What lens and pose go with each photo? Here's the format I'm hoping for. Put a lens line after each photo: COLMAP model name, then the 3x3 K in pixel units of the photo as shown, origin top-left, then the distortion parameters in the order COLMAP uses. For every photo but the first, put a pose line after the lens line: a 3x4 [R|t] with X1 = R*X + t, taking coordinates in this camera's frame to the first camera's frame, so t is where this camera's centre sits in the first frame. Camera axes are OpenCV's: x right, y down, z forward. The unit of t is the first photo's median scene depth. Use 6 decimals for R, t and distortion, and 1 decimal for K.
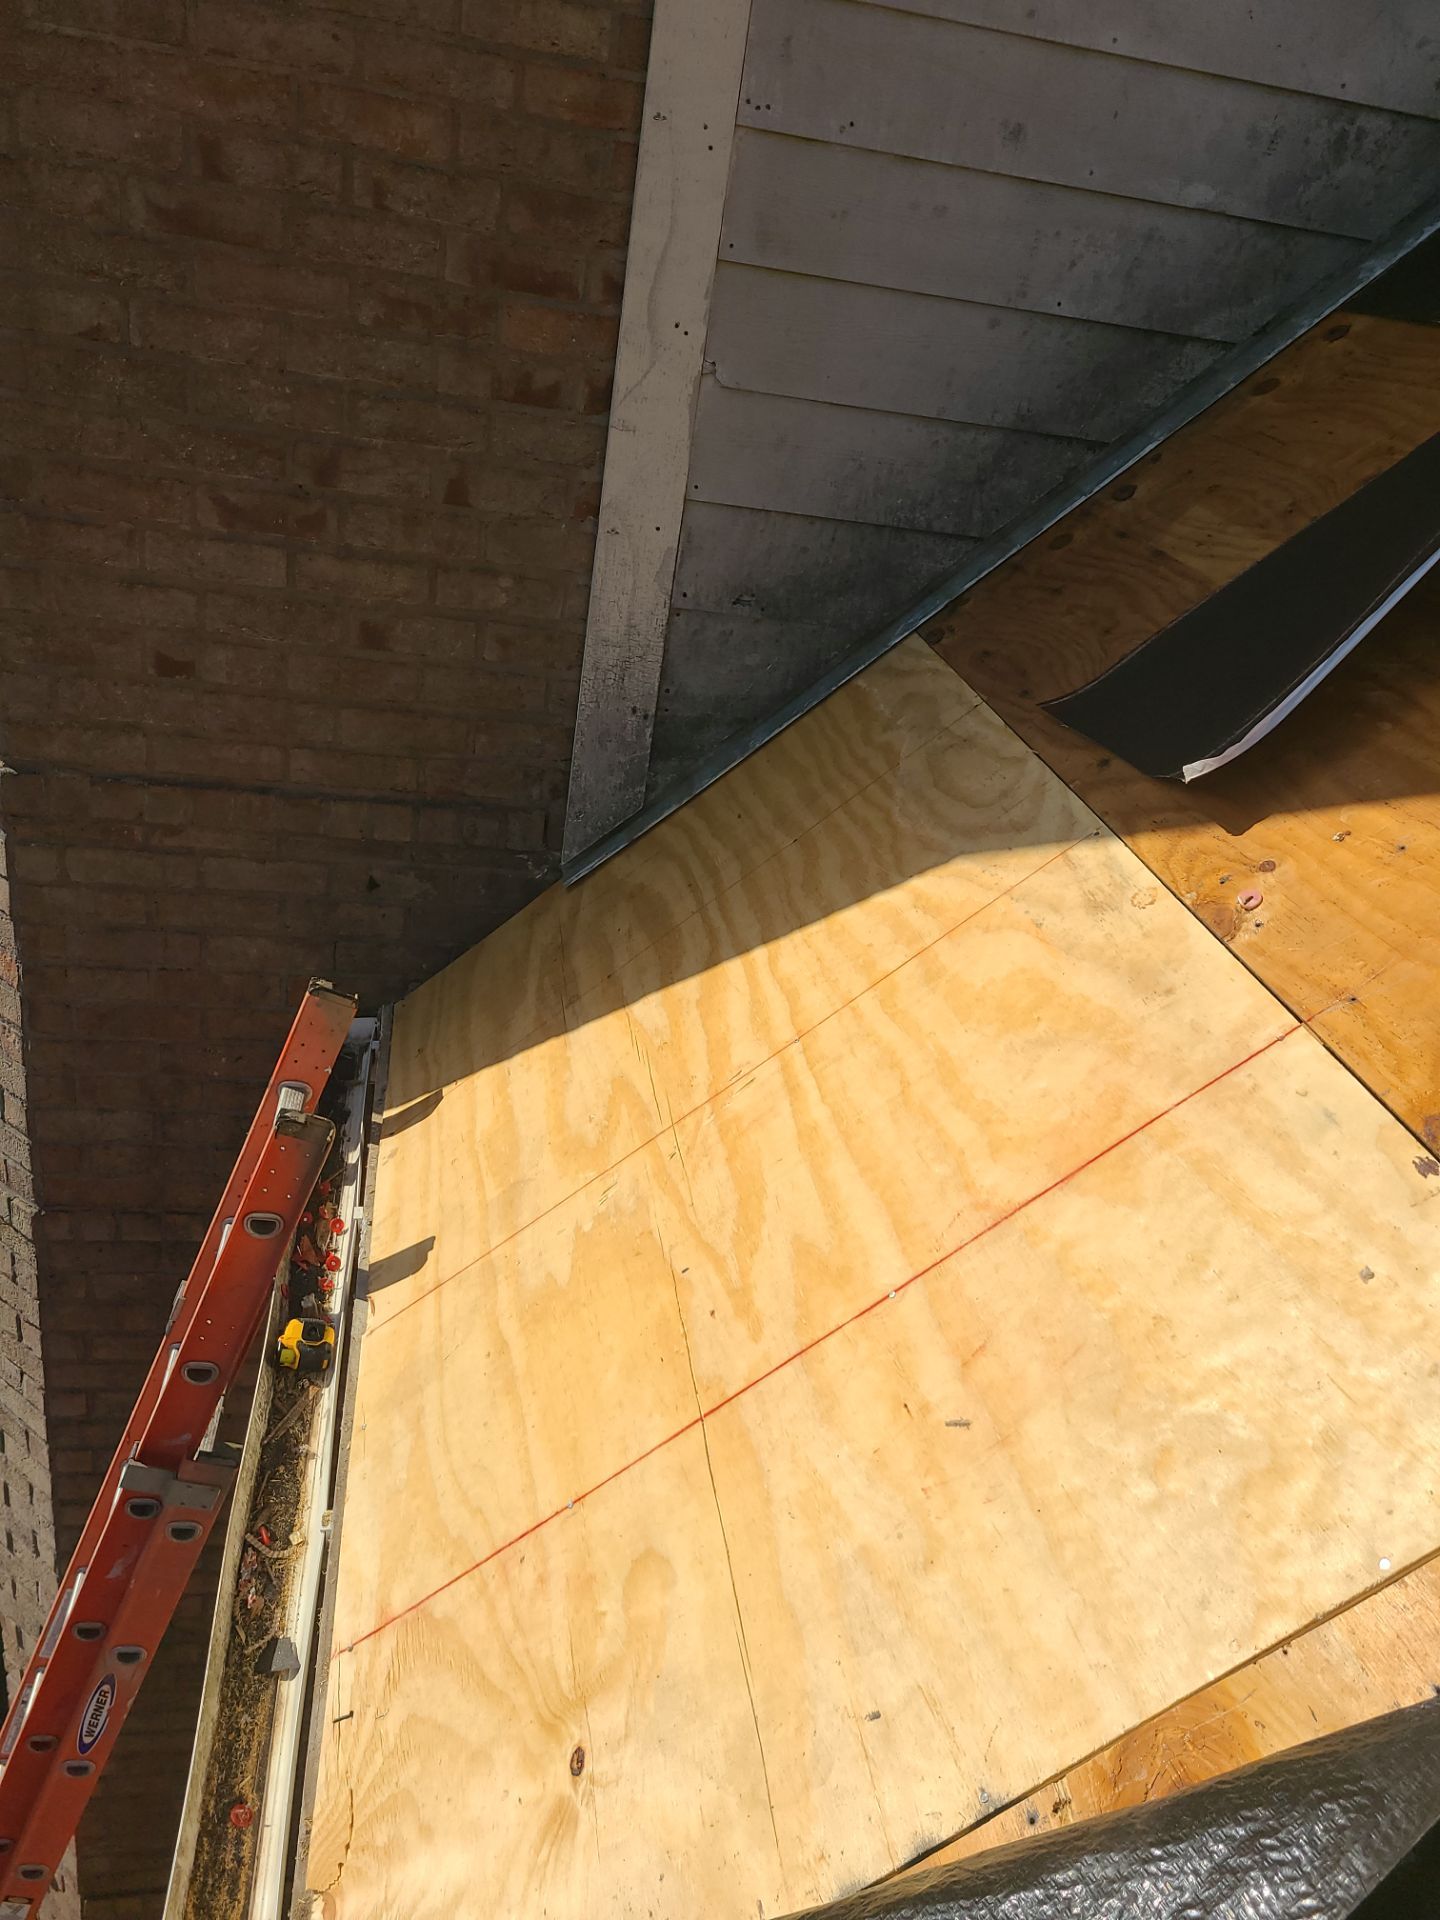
lens RADIAL K [[1494.7, 0, 804.2], [0, 1494.7, 958.1], [0, 0, 1]] dist [0.057559, -0.042953]
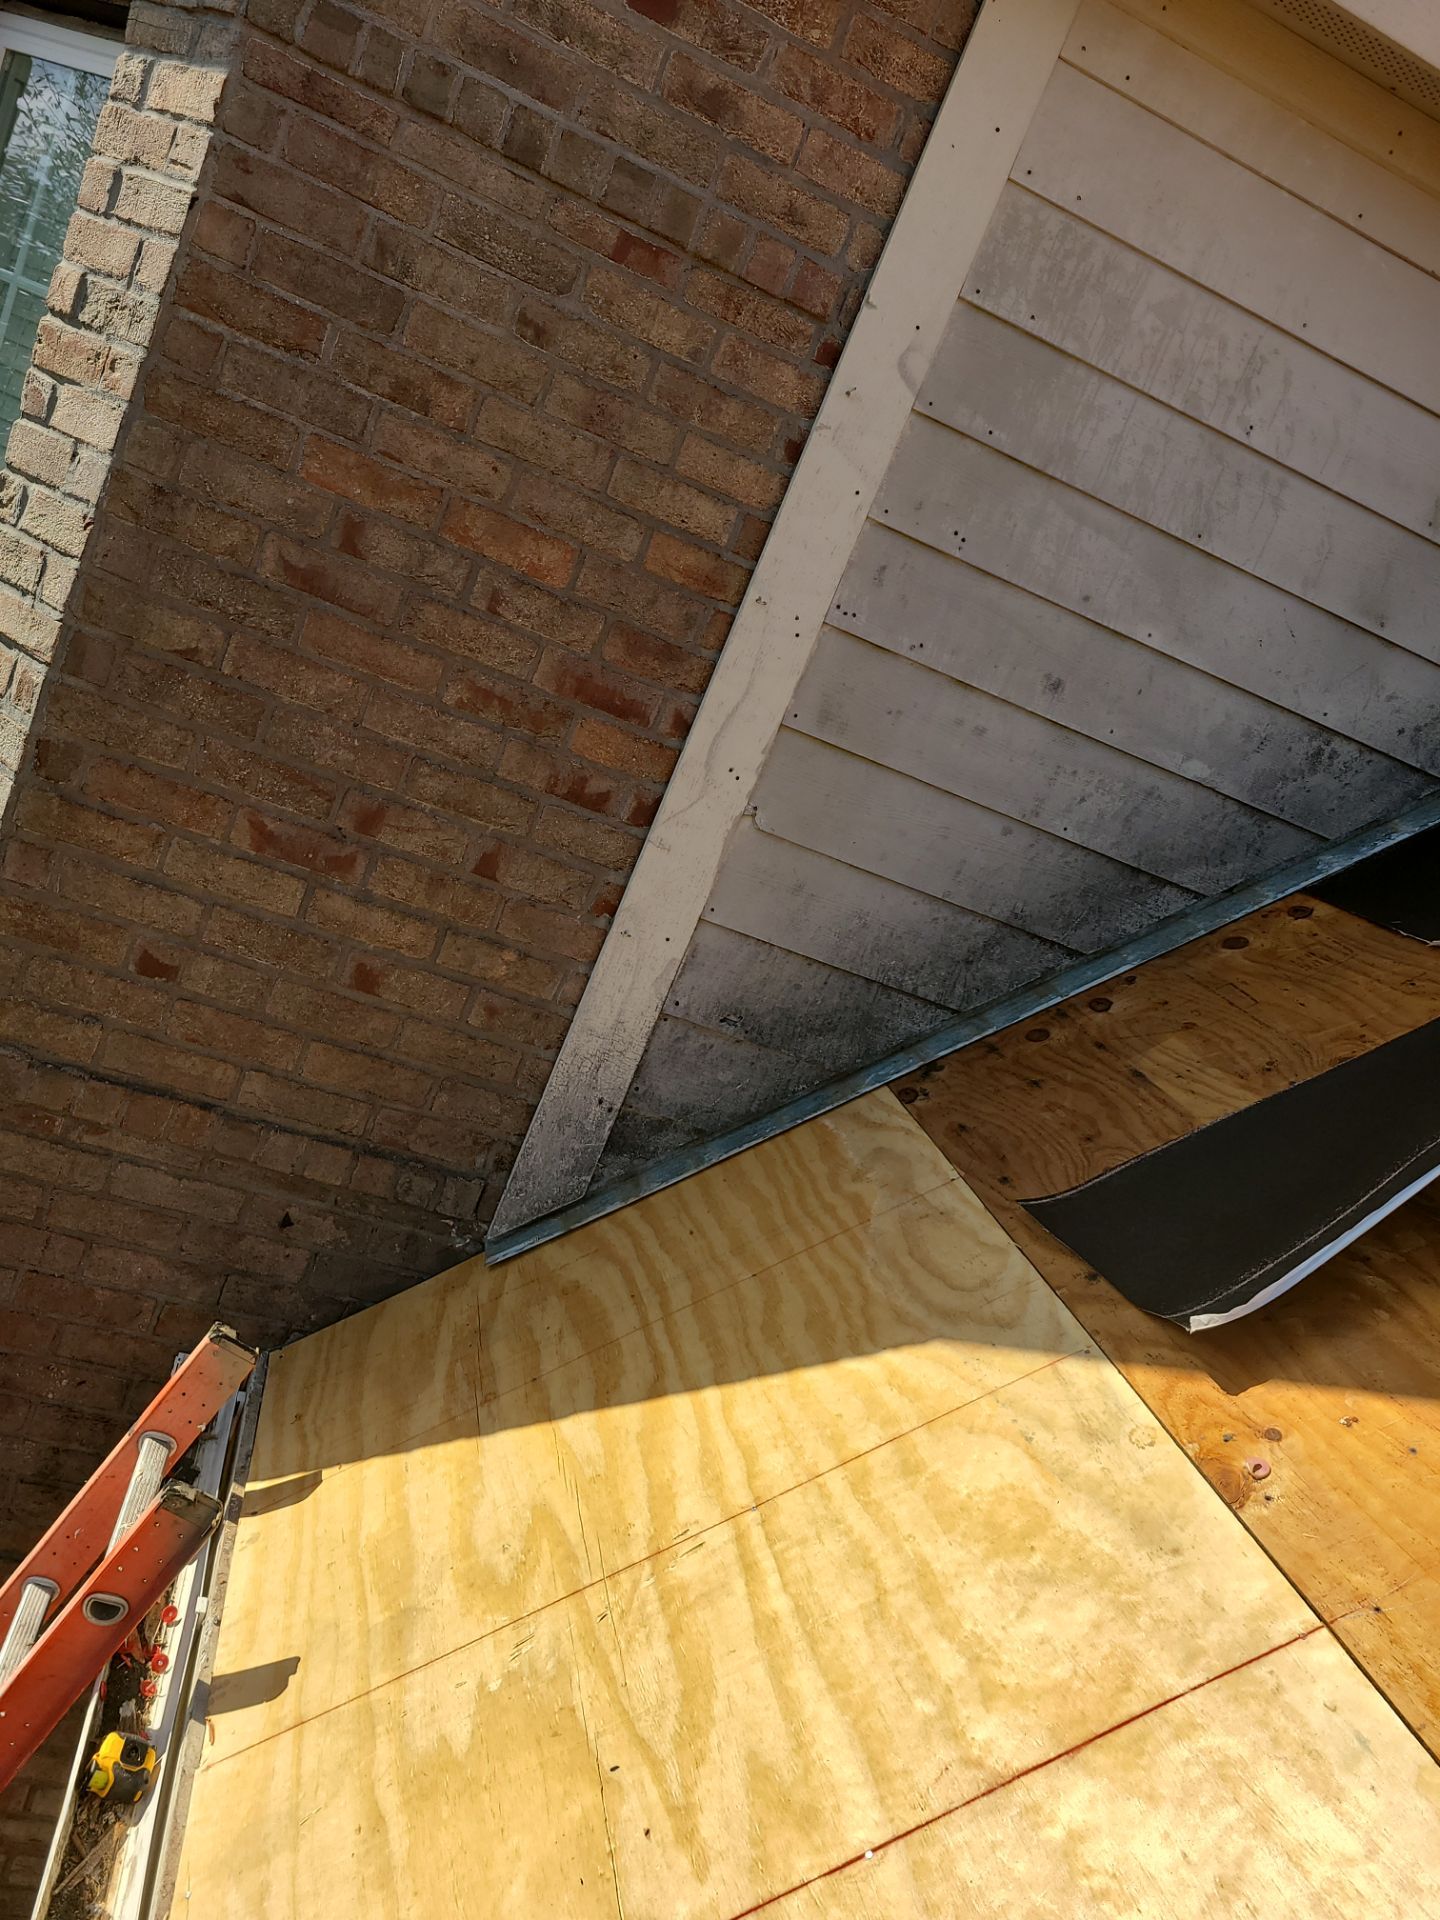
lens RADIAL K [[1494.7, 0, 804.2], [0, 1494.7, 958.1], [0, 0, 1]] dist [0.057559, -0.042953]
pose [[0.969973, 0.219218, 0.105334, -0.122889], [-0.187611, 0.950019, -0.249532, -0.036278], [-0.154771, 0.222277, 0.962621, -0.007731]]
